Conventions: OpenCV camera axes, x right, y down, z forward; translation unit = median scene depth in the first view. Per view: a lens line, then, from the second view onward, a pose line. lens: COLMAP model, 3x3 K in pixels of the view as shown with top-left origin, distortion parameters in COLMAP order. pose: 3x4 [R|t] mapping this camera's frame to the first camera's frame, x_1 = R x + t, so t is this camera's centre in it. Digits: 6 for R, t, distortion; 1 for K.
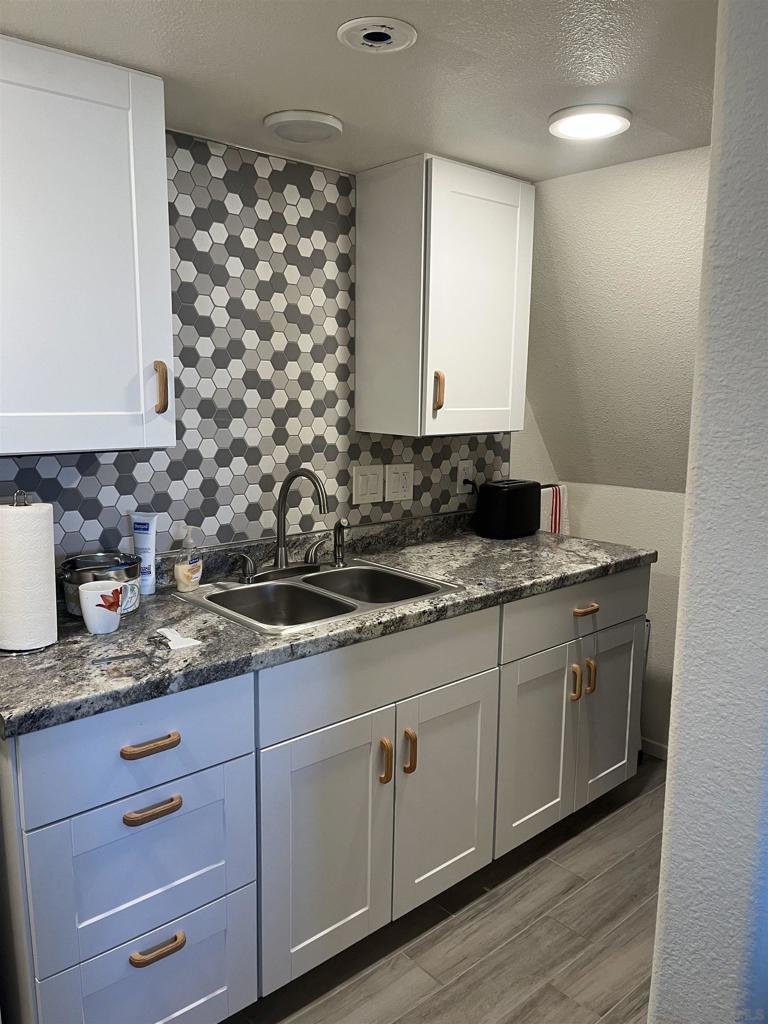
lens RADIAL K [[788.1, 0, 392.4], [0, 788.1, 516.4], [0, 0, 1]] dist [0.053326, -0.062897]
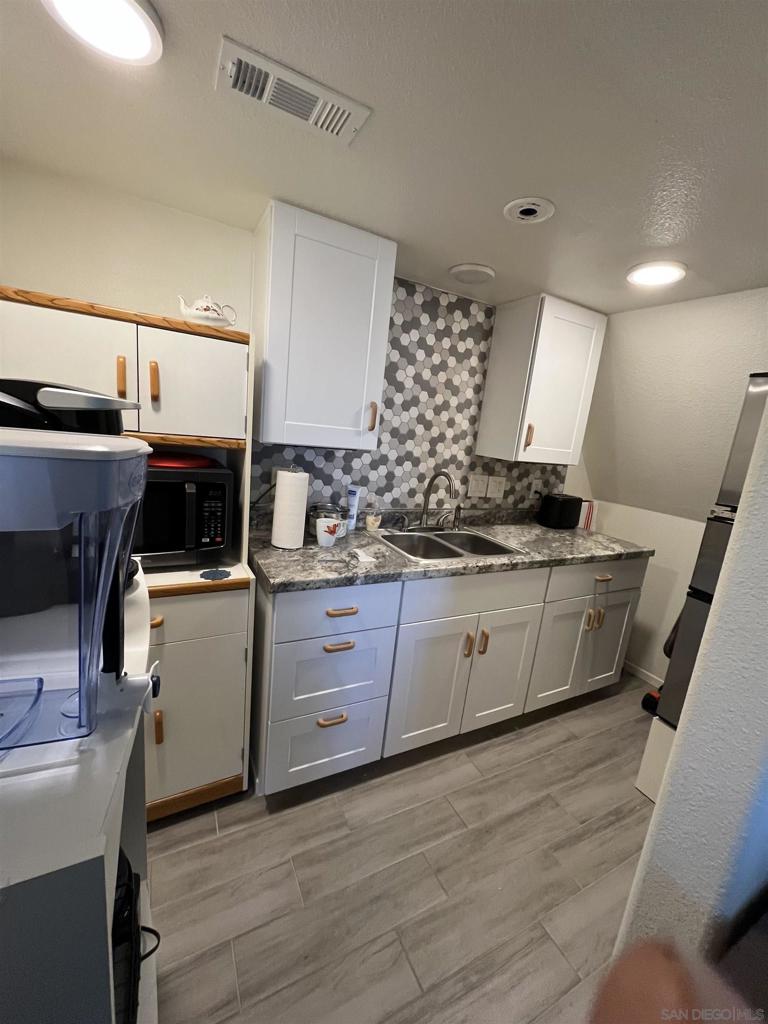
lens RADIAL K [[415.3, 0, 381.1], [0, 415.3, 511.8], [0, 0, 1]] dist [-0.004168, 0.000244]
pose [[0.963883, 0.135244, -0.229431, -0.022788], [-0.130227, 0.990796, 0.036942, 0.011420], [0.232315, -0.005730, 0.972624, 0.070429]]
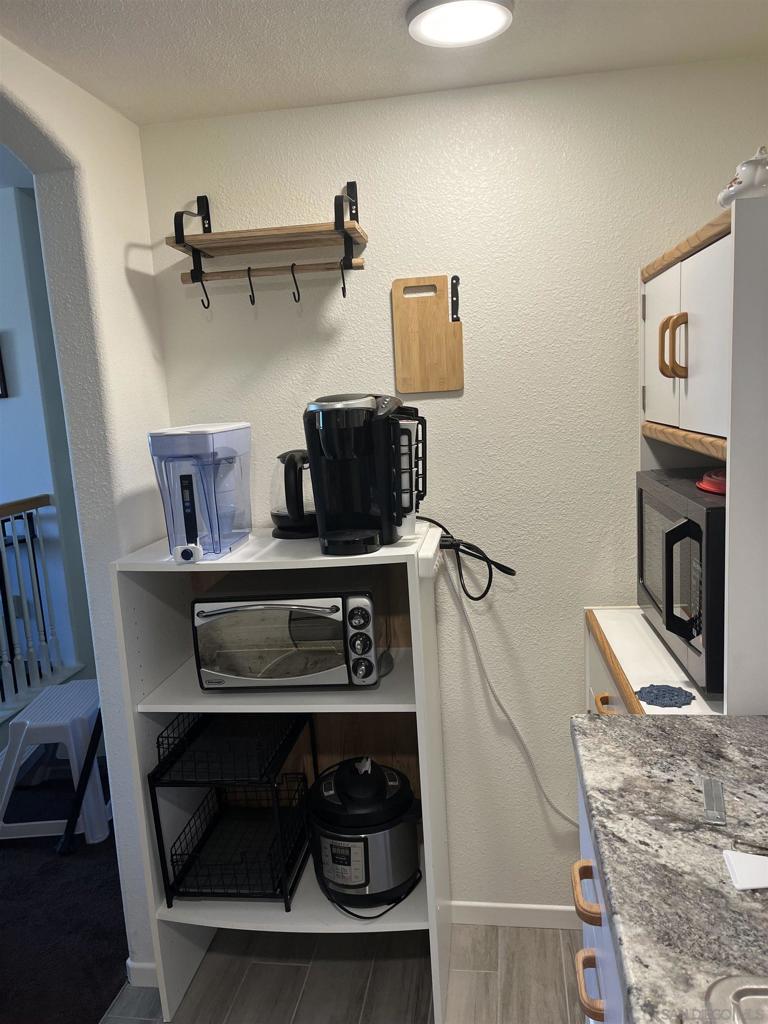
lens RADIAL K [[788.1, 0, 385.7], [0, 788.1, 512.6], [0, 0, 1]] dist [0.053326, -0.062897]
pose [[-0.771779, 0.135536, -0.621278, 0.150455], [-0.050150, 0.961004, 0.271948, -0.141265], [0.633910, 0.241041, -0.734886, 0.933052]]
